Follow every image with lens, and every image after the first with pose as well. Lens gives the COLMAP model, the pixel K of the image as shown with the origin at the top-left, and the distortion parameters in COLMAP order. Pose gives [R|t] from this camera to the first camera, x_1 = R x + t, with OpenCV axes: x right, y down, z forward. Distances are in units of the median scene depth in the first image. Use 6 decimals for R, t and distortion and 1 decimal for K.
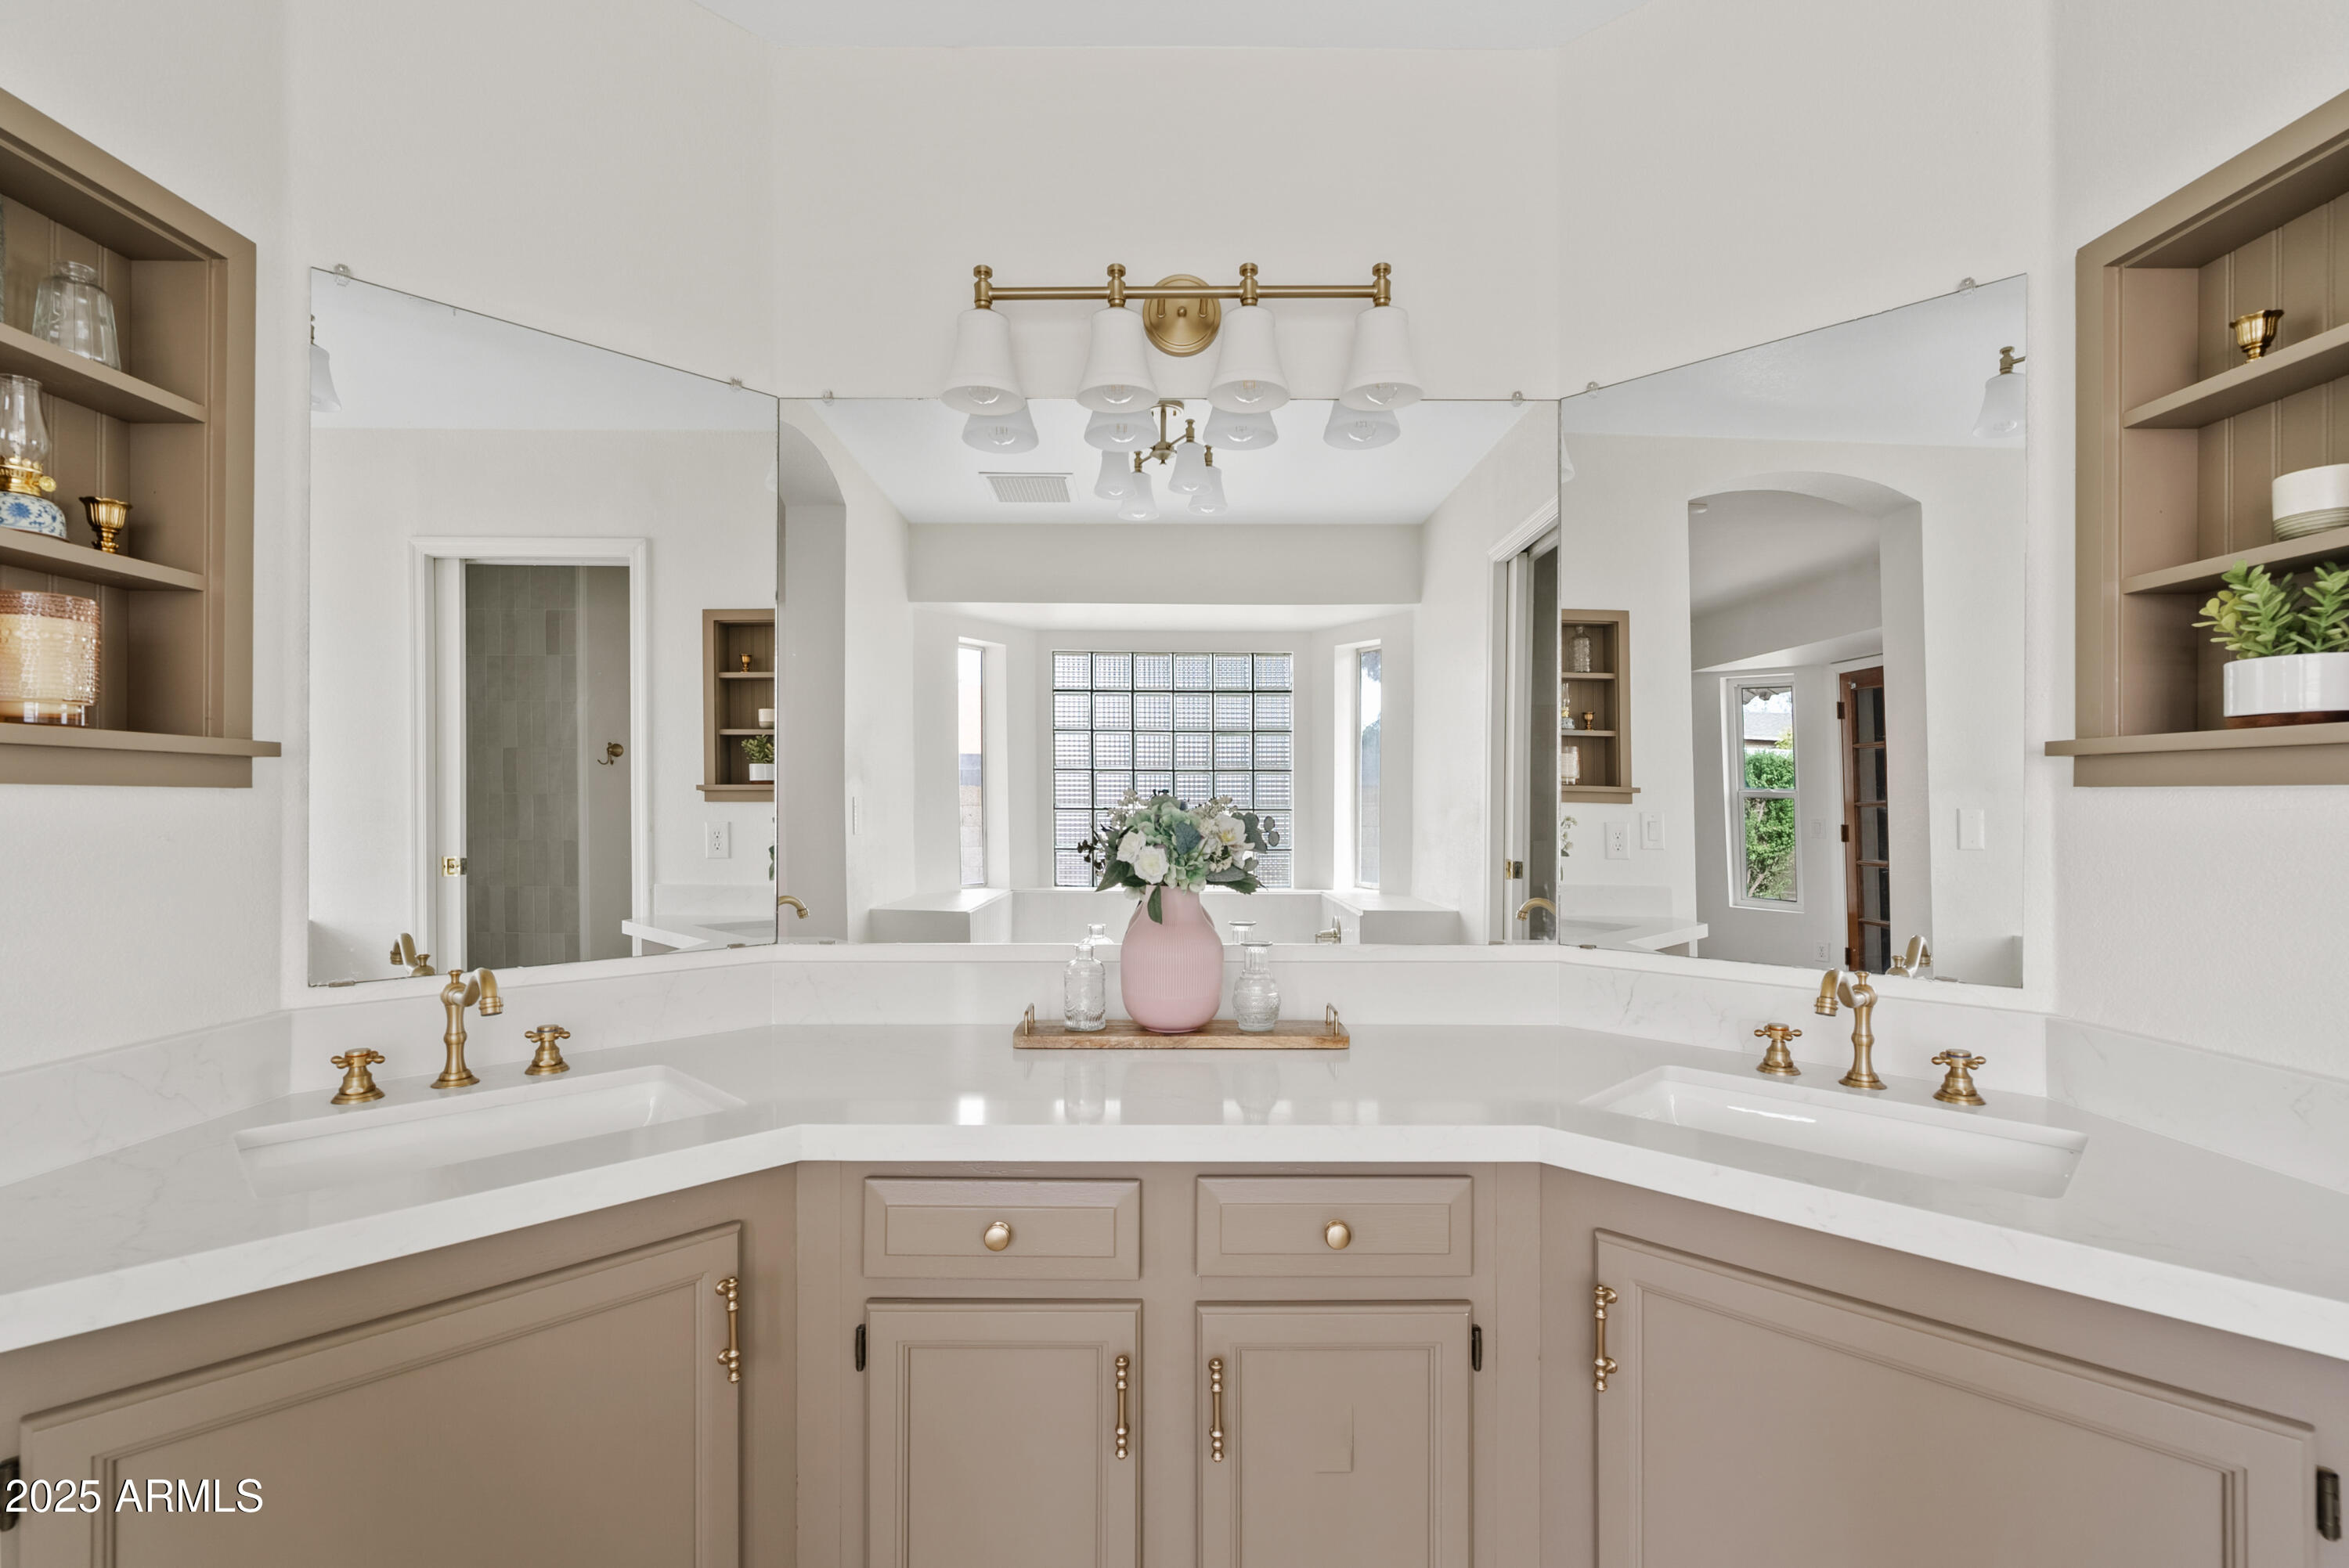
lens RADIAL K [[1018.2, 0, 1173.9], [0, 1018.2, 788.0], [0, 0, 1]] dist [-0.001579, -0.000221]
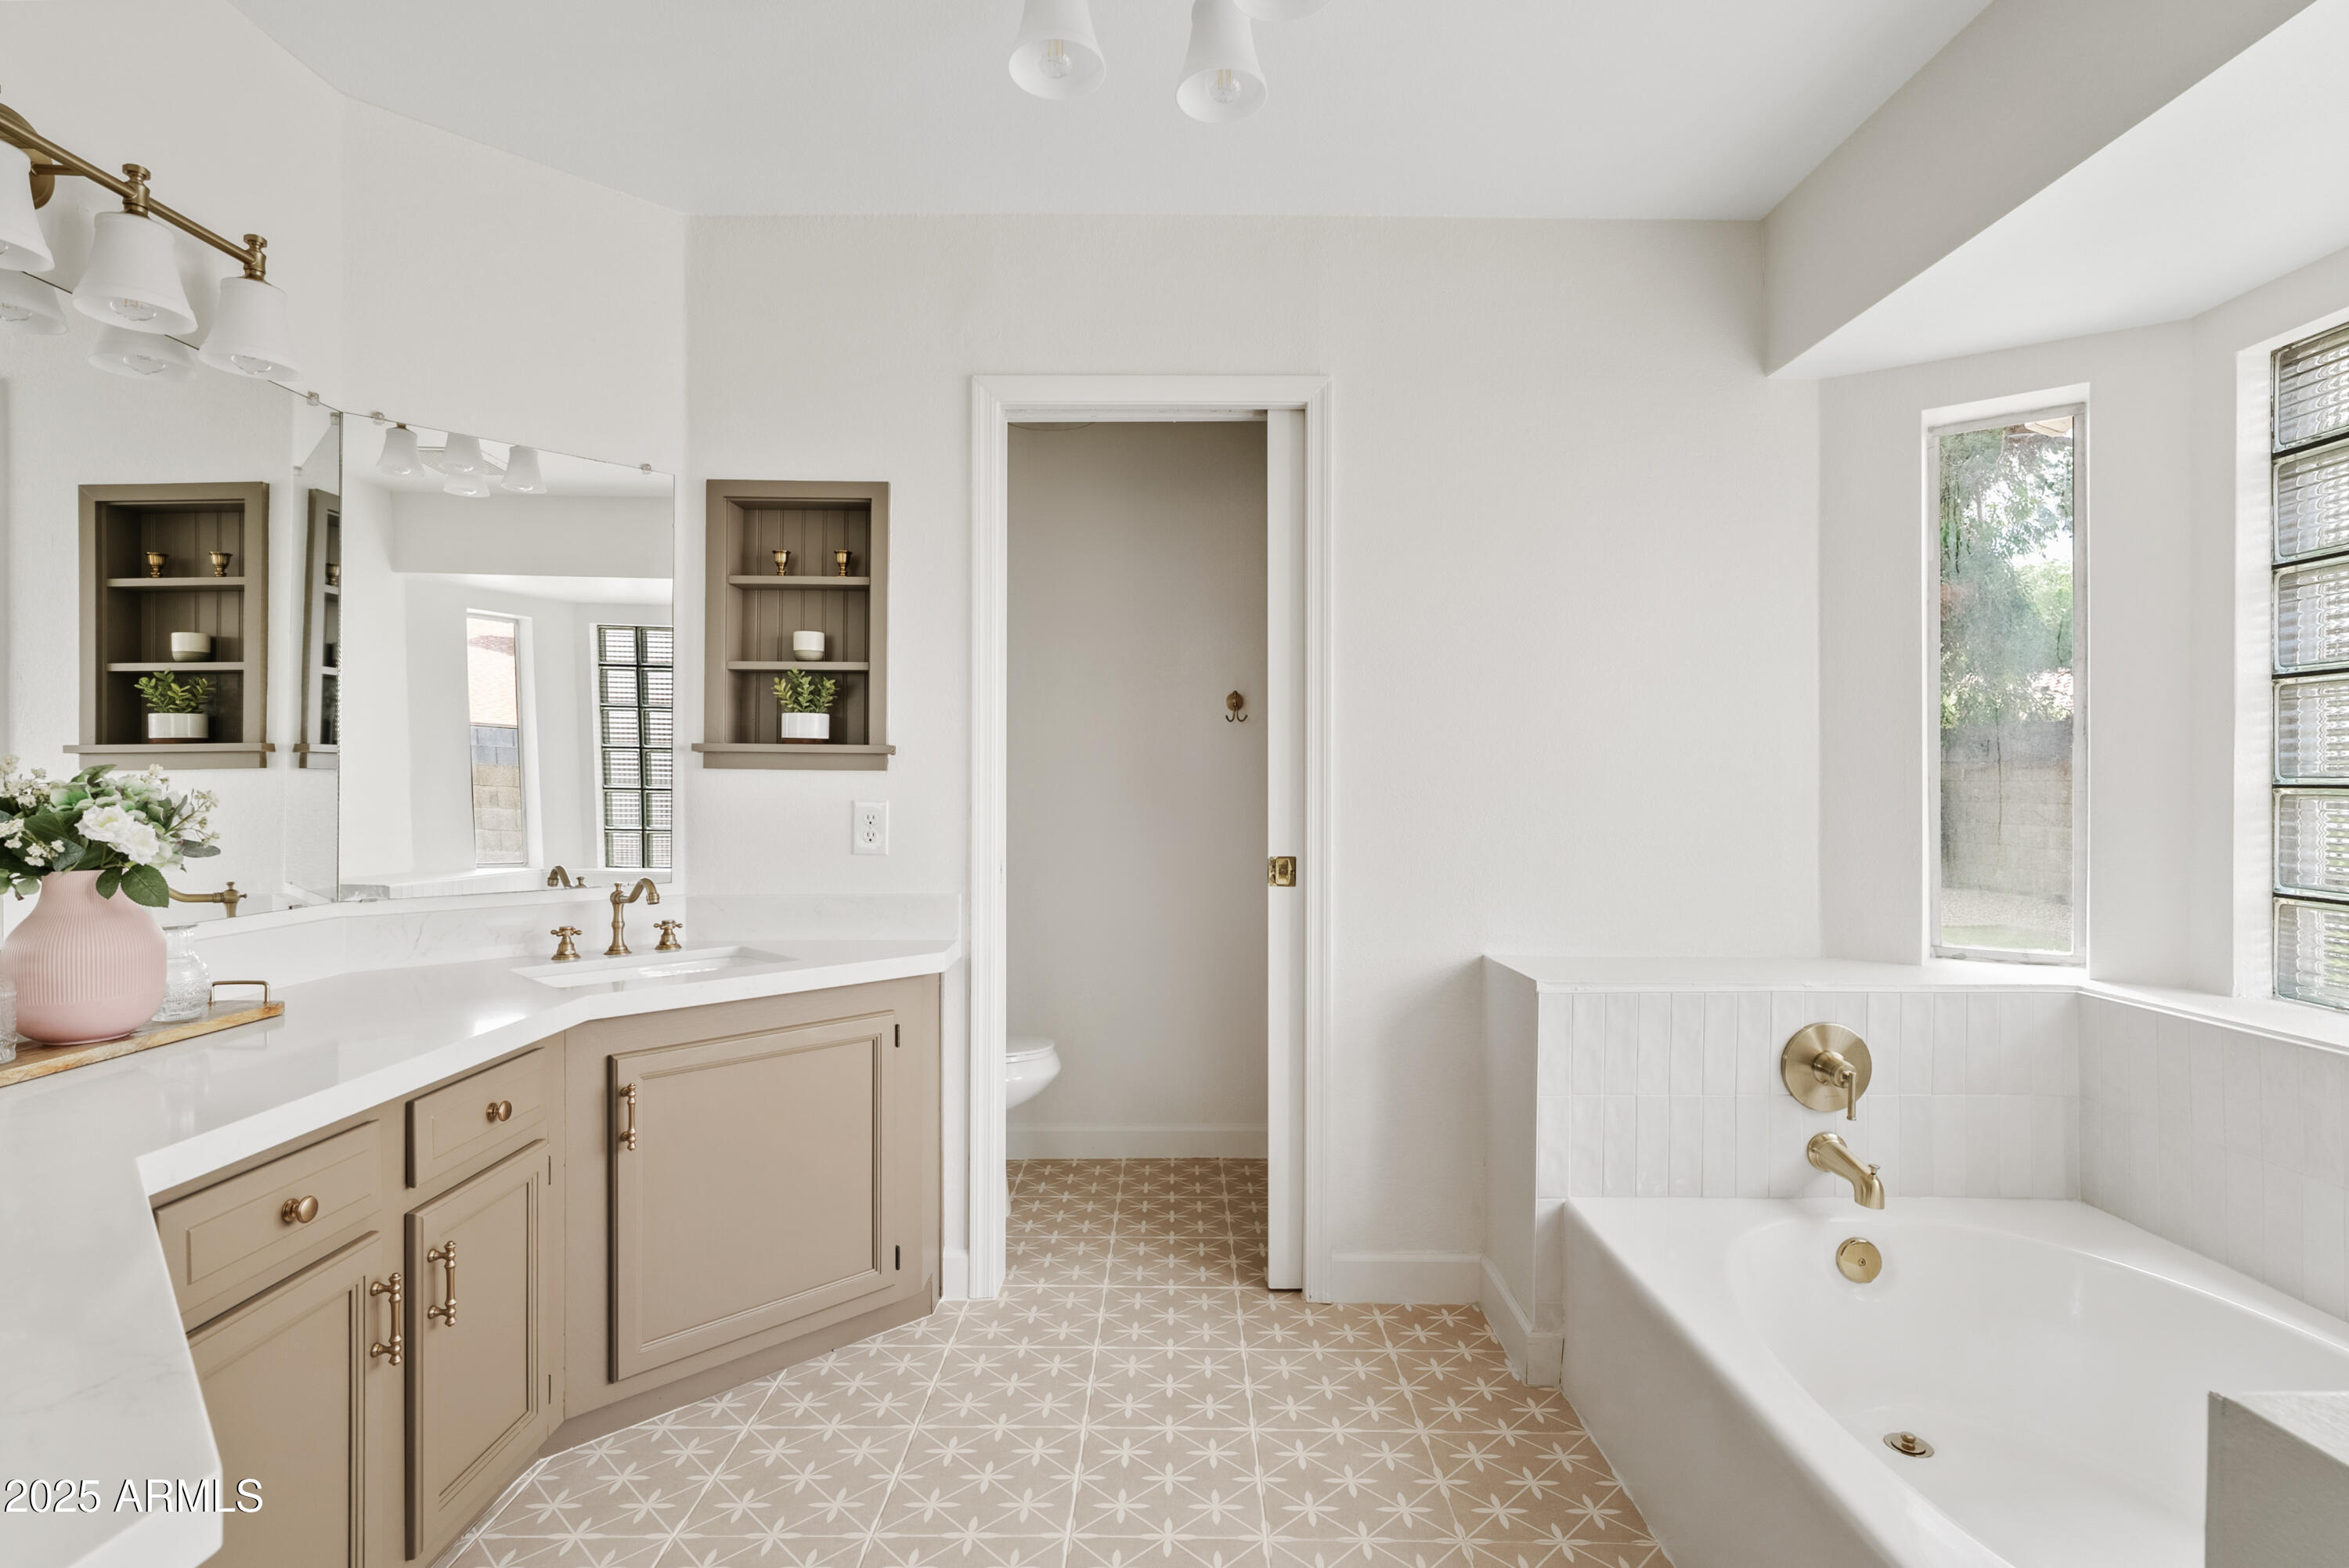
lens RADIAL K [[1079.7, 0, 1176.5], [0, 1079.7, 778.7], [0, 0, 1]] dist [-0.000912, 0.000192]
pose [[0.025385, 0.005475, 0.999663, -1.066986], [-0.008173, 0.999953, -0.005269, 0.020774], [-0.999644, -0.008036, 0.025428, 0.084719]]
